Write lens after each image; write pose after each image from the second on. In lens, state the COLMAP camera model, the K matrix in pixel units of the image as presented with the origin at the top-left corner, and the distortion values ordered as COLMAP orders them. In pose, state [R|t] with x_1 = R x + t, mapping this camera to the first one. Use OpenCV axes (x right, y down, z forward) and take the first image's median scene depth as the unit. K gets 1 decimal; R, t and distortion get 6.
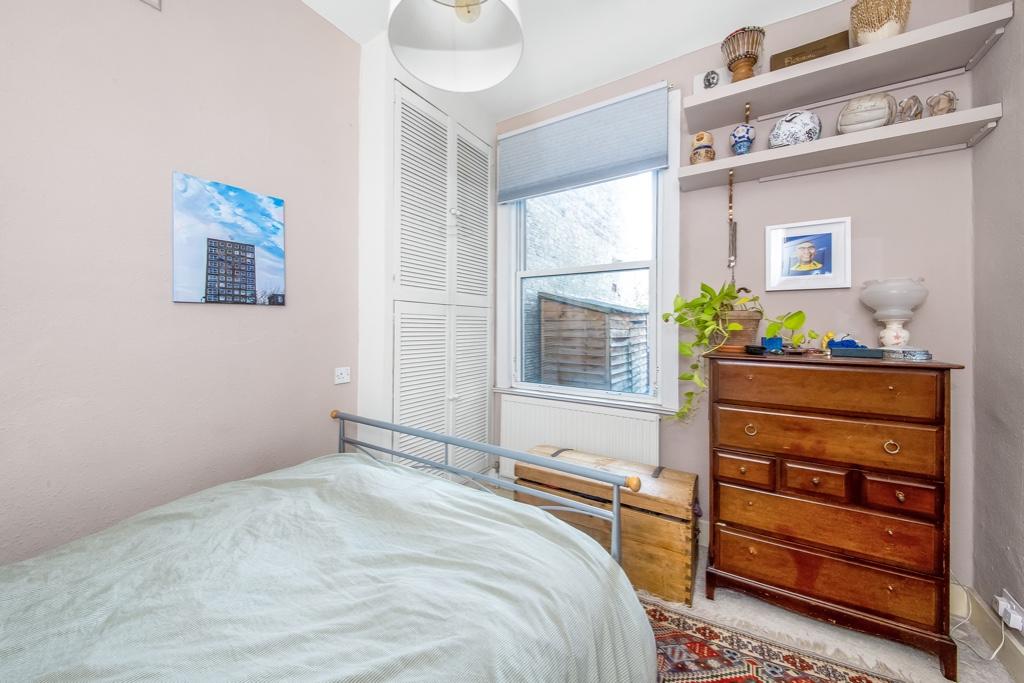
lens RADIAL K [[362.1, 0, 515.9], [0, 362.1, 335.8], [0, 0, 1]] dist [0.029244, -0.014321]
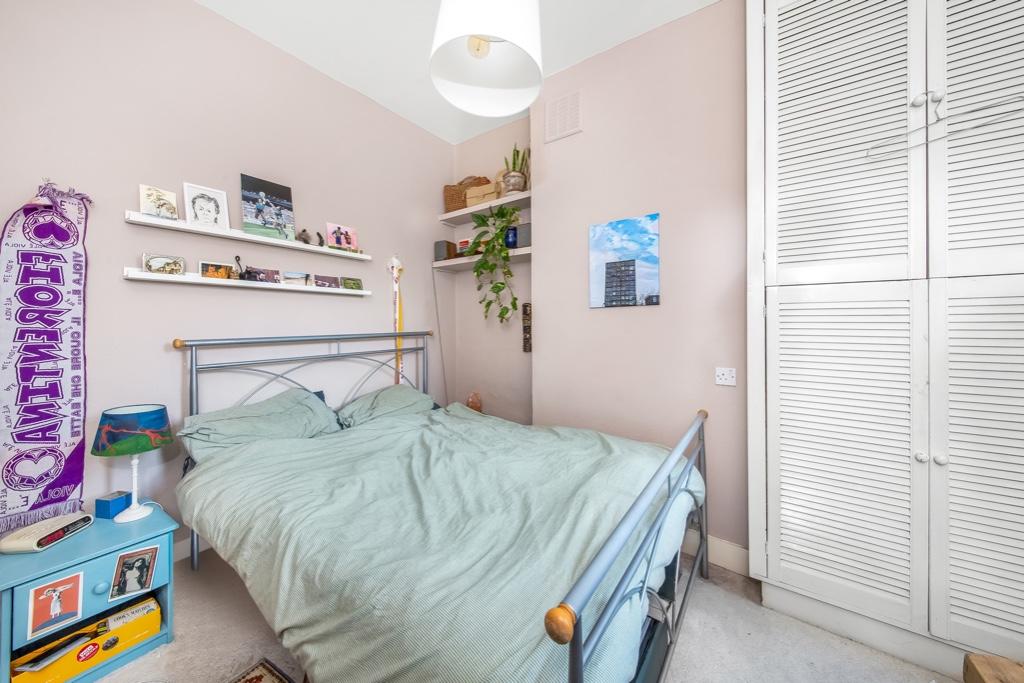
lens RADIAL K [[362.1, 0, 515.9], [0, 362.1, 335.8], [0, 0, 1]] dist [0.029244, -0.014321]
pose [[-0.070335, 0.027881, -0.997134, 0.600339], [-0.024560, 0.999258, 0.029673, -0.009152], [0.997221, 0.026577, -0.069598, 0.703800]]
